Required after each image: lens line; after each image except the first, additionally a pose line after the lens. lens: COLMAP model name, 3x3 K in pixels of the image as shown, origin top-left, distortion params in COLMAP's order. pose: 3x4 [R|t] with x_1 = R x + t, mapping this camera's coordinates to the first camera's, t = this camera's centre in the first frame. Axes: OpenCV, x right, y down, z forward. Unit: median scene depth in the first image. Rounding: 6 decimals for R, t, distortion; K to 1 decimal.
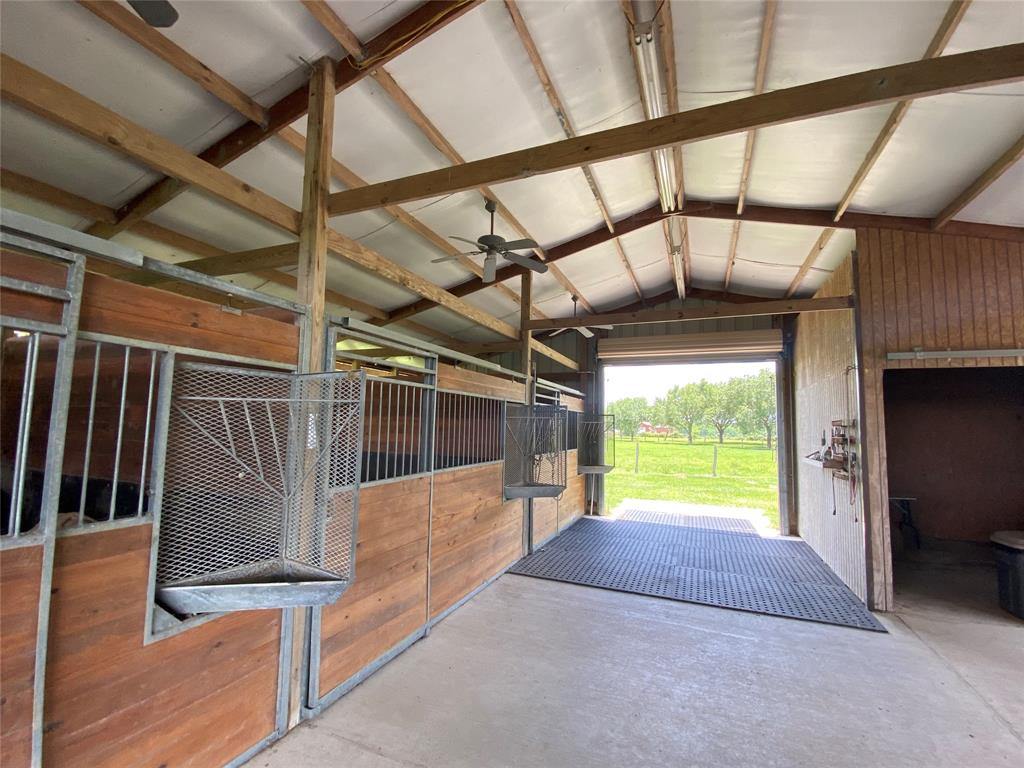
lens RADIAL K [[448.1, 0, 513.1], [0, 448.1, 387.0], [0, 0, 1]] dist [0.030214, -0.020902]
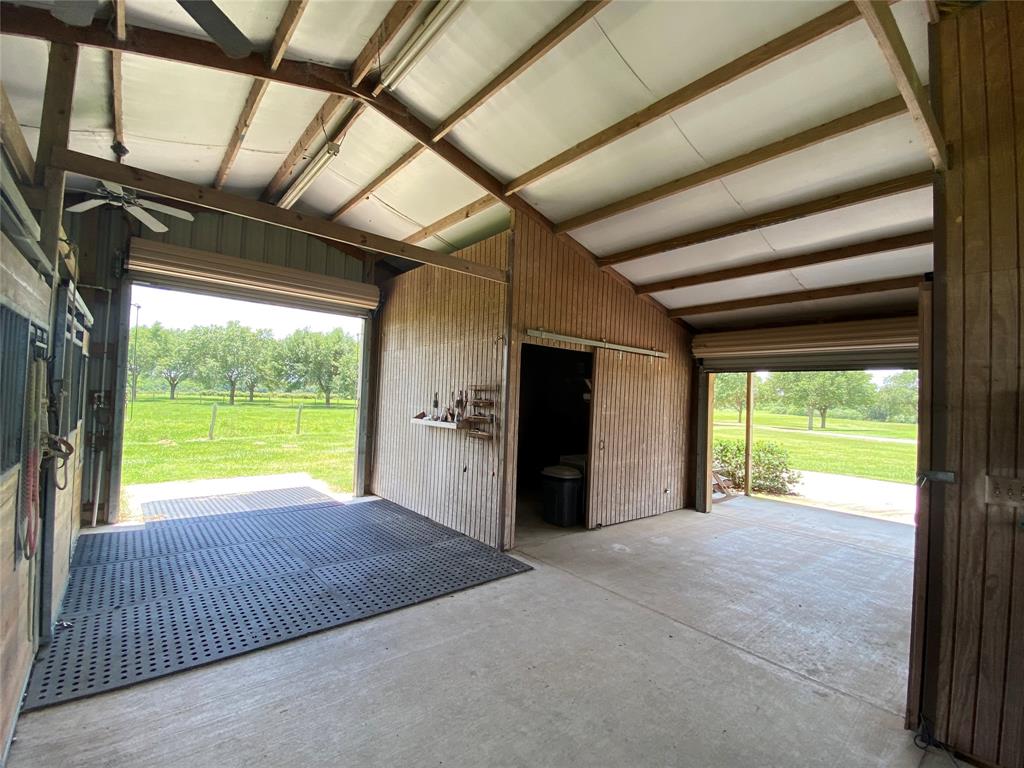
lens RADIAL K [[448.1, 0, 513.1], [0, 448.1, 387.0], [0, 0, 1]] dist [0.030214, -0.020902]
pose [[0.471204, 0.019672, 0.881805, -0.173901], [-0.106572, 0.993697, 0.034780, 0.031882], [-0.875562, -0.110364, 0.470330, 0.416607]]
